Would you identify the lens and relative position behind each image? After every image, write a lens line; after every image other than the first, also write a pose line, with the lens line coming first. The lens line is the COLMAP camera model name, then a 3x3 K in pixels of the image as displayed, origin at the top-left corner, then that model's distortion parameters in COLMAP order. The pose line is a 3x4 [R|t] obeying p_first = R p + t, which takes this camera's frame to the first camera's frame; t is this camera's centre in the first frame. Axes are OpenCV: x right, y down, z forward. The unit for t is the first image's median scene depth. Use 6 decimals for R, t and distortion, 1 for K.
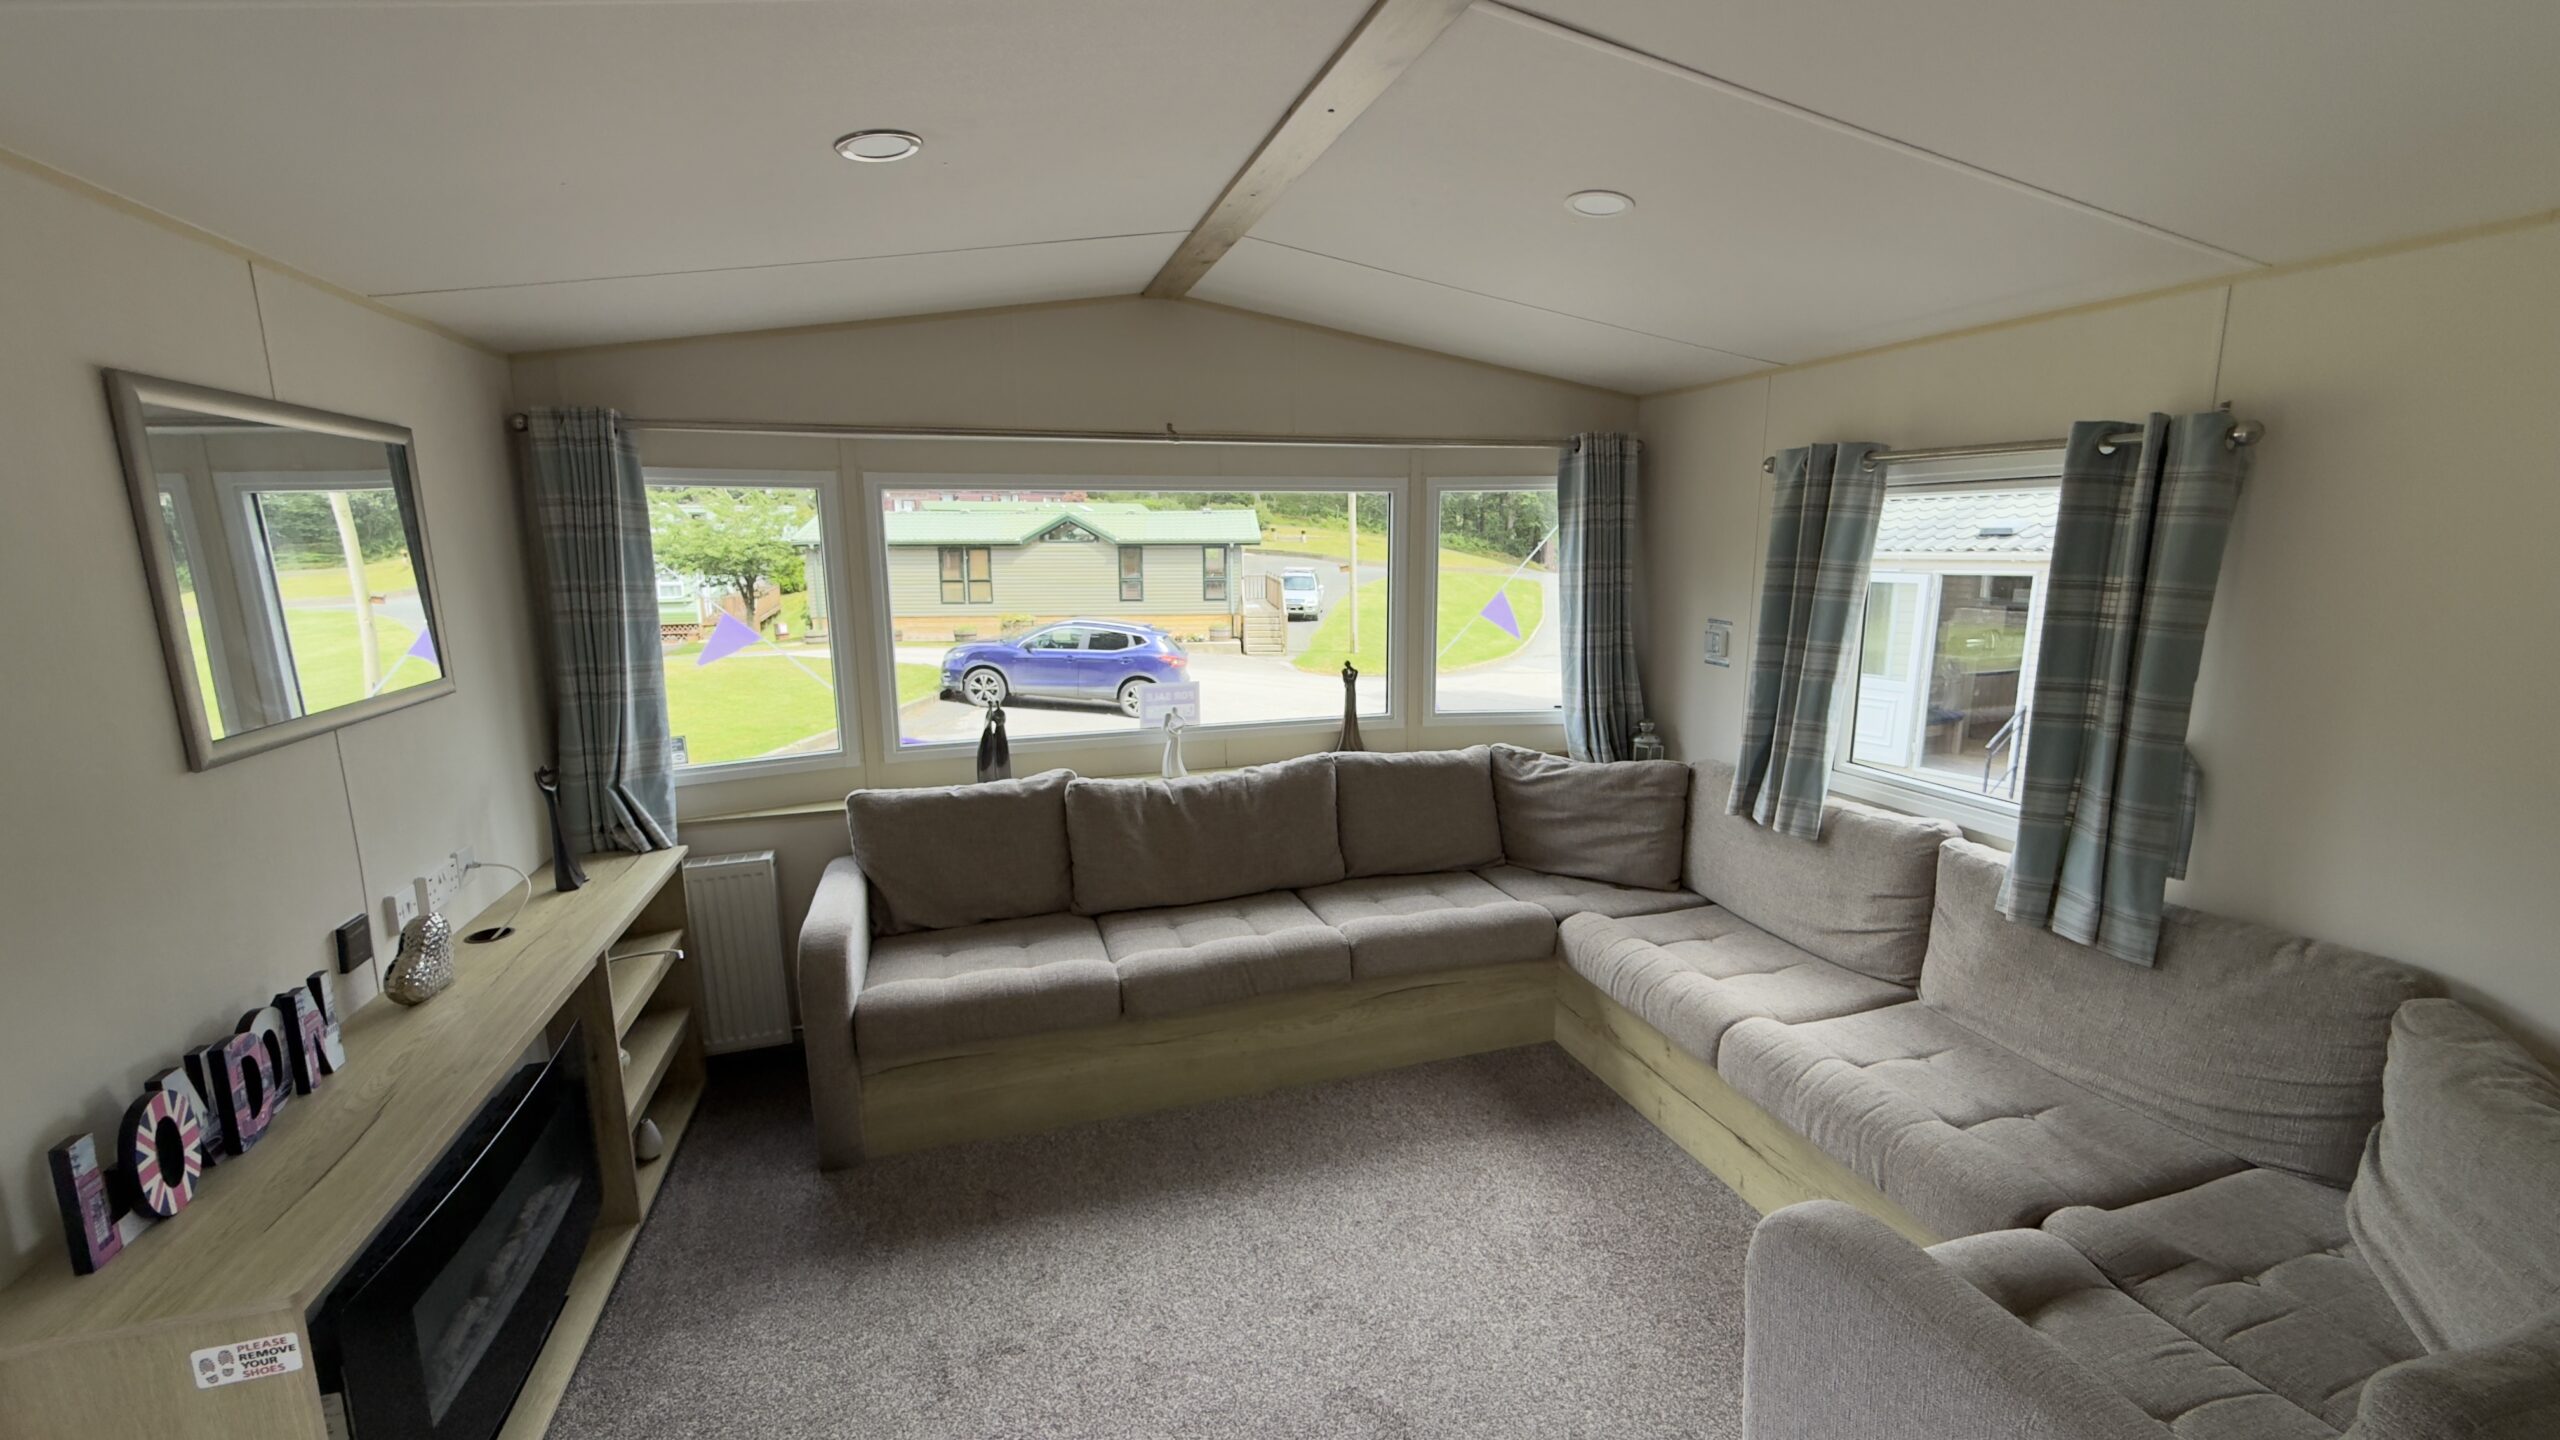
lens RADIAL K [[1021.2, 0, 1275.9], [0, 1021.2, 720.1], [0, 0, 1]] dist [-0.001243, -0.000203]
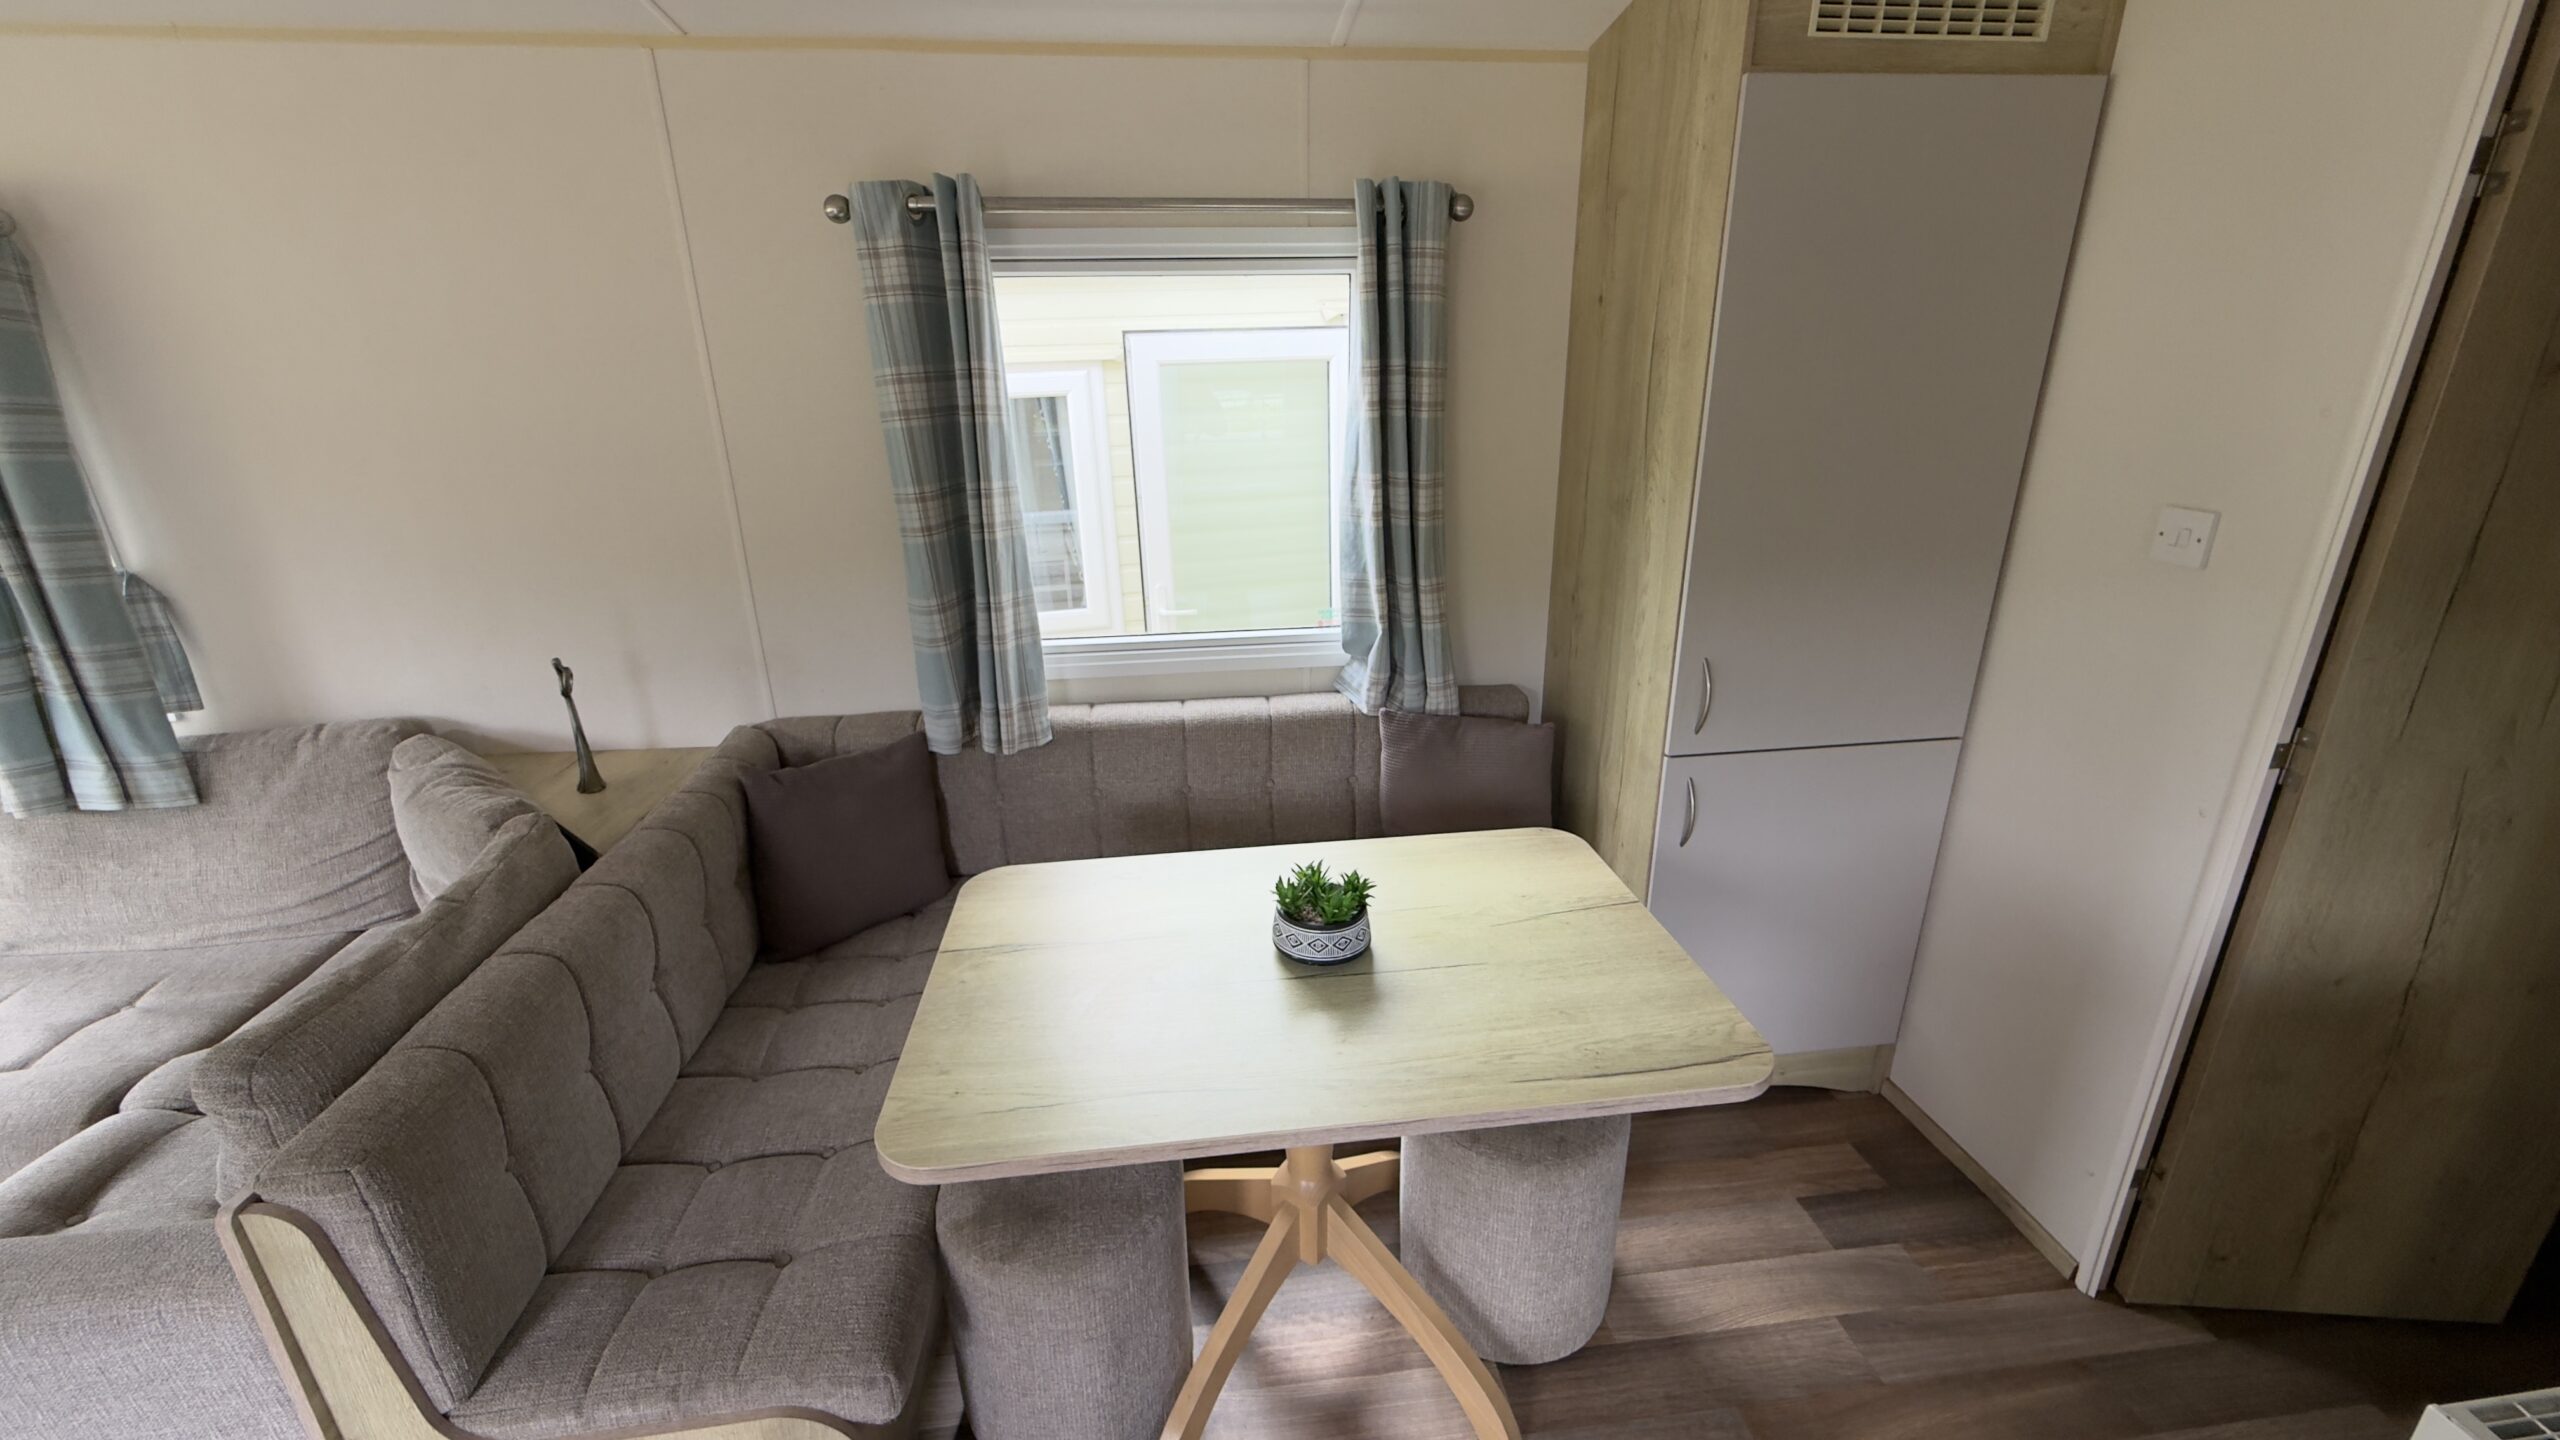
lens RADIAL K [[1021.2, 0, 1275.9], [0, 1021.2, 720.1], [0, 0, 1]] dist [-0.001243, -0.000203]
pose [[0.184129, -0.325509, 0.927437, 0.174067], [0.188973, 0.937691, 0.291590, 0.079761], [-0.964565, 0.121570, 0.234168, -0.239552]]
